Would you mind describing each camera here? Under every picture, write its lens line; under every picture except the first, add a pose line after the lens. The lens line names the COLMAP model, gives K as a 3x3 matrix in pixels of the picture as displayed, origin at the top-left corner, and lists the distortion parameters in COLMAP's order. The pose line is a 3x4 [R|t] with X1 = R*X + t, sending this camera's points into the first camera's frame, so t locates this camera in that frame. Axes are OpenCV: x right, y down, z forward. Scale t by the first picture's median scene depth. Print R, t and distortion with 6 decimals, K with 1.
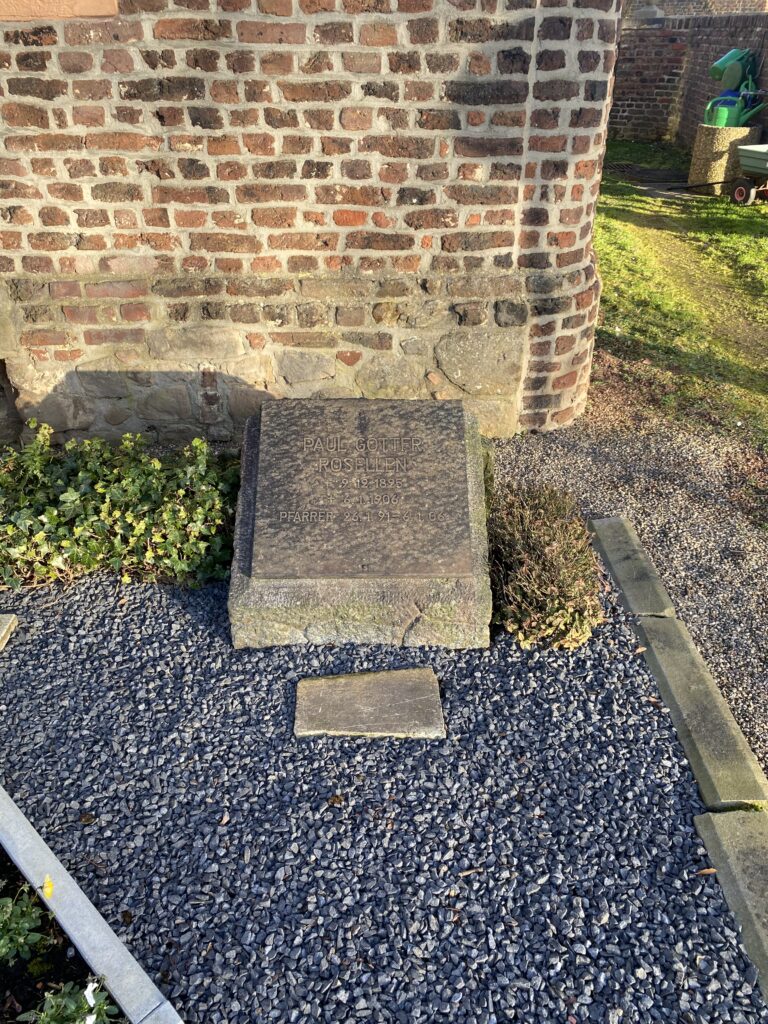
lens RADIAL K [[787.6, 0, 383.9], [0, 787.6, 510.7], [0, 0, 1]] dist [0.011918, -0.011099]
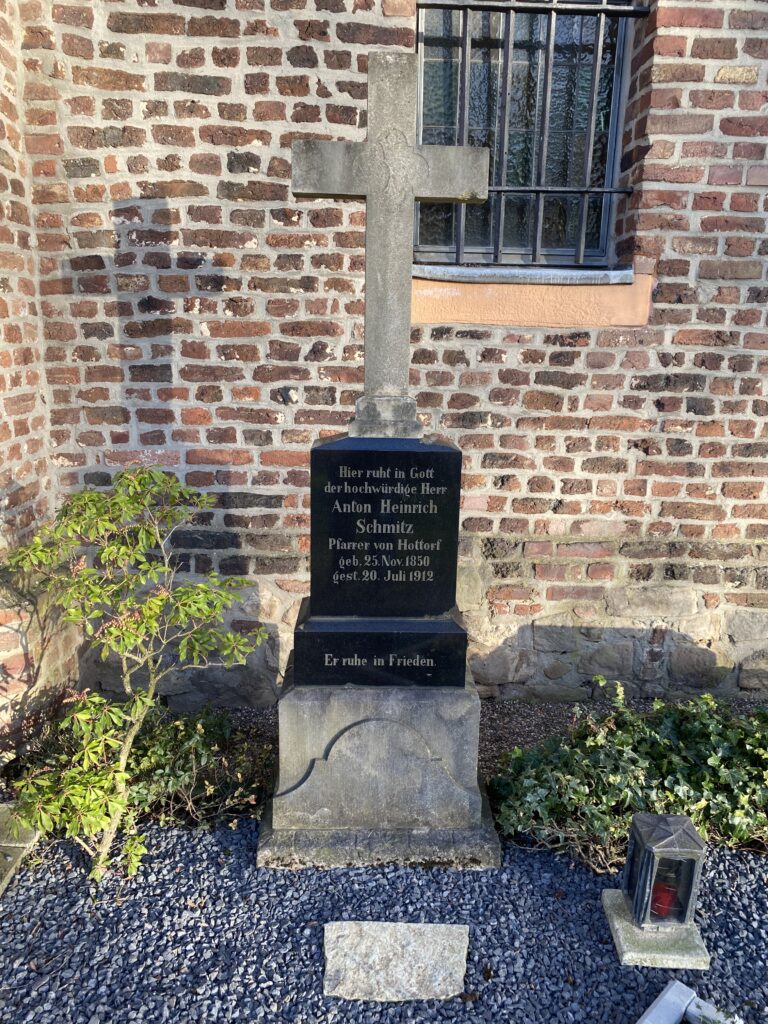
lens RADIAL K [[787.6, 0, 383.4], [0, 787.6, 514.8], [0, 0, 1]] dist [0.011918, -0.011099]
pose [[0.999663, 0.025954, 0.000929, -0.635295], [-0.024461, 0.952971, -0.302073, 0.000896], [-0.008726, 0.301949, 0.953284, -0.020627]]
